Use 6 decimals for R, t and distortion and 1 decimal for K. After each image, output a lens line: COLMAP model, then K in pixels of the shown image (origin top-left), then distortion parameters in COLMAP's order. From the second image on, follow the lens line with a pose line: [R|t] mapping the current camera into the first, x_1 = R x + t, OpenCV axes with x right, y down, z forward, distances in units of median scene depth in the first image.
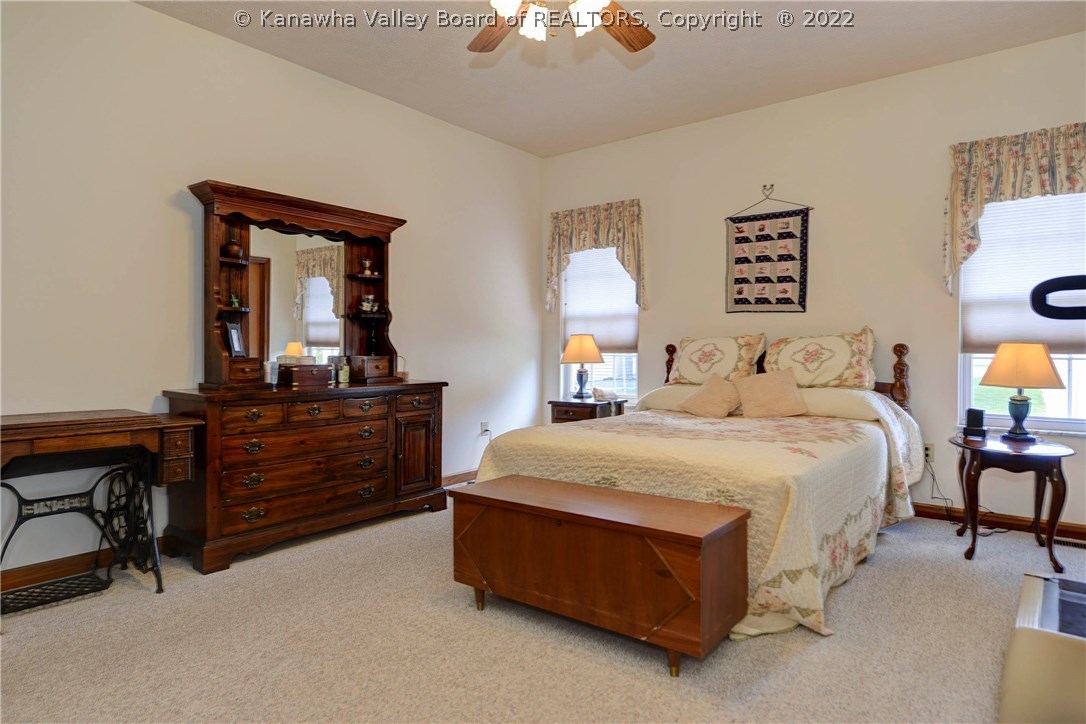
lens RADIAL K [[635.0, 0, 543.0], [0, 635.0, 362.0], [0, 0, 1]] dist [-0.000472, 0.000750]
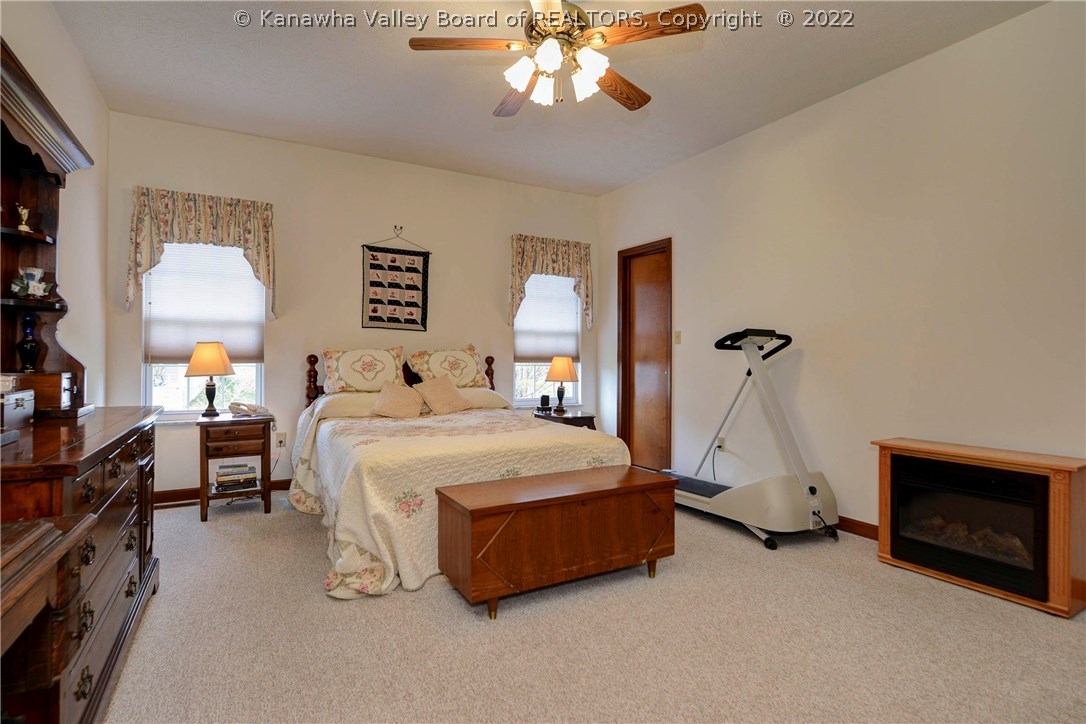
lens RADIAL K [[538.9, 0, 543.0], [0, 538.9, 362.0], [0, 0, 1]] dist [-0.002671, 0.000001]
pose [[0.386652, -0.005317, 0.922210, -0.522000], [0.012332, 0.999924, 0.000594, -0.013048], [-0.922143, 0.011143, 0.386688, 0.354305]]
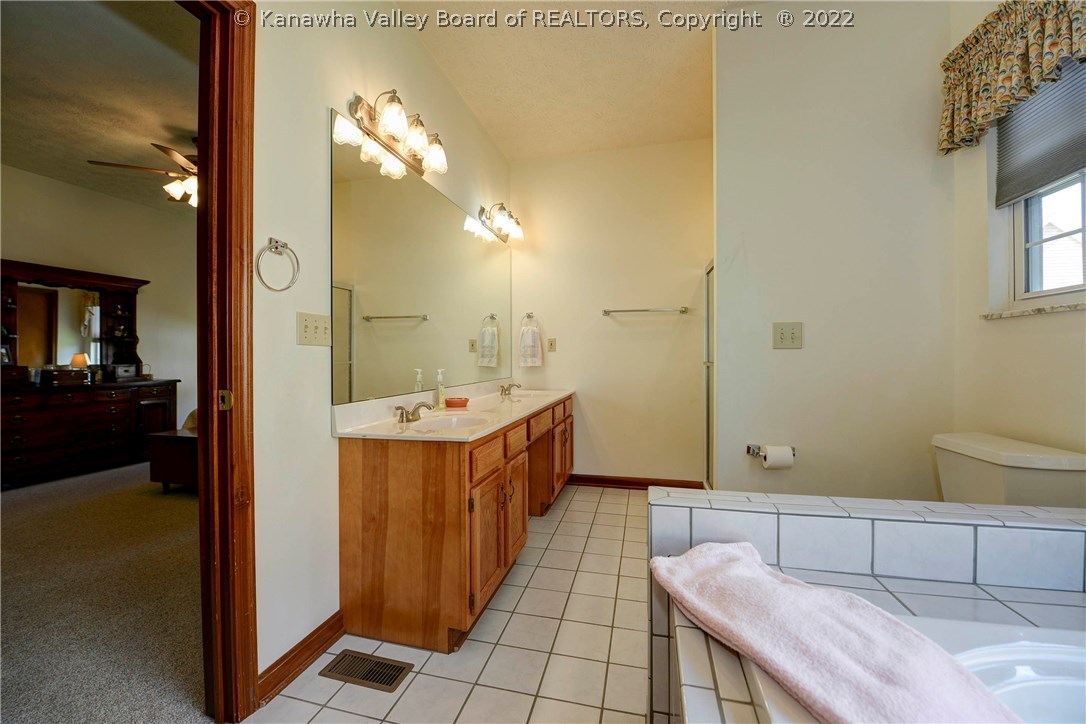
lens RADIAL K [[422.8, 0, 543.0], [0, 422.8, 362.0], [0, 0, 1]] dist [0.011943, -0.014049]
pose [[0.917654, -0.003662, 0.397364, 0.271550], [0.006176, 0.999968, -0.005046, -0.002826], [-0.397333, 0.007085, 0.917647, -0.389339]]
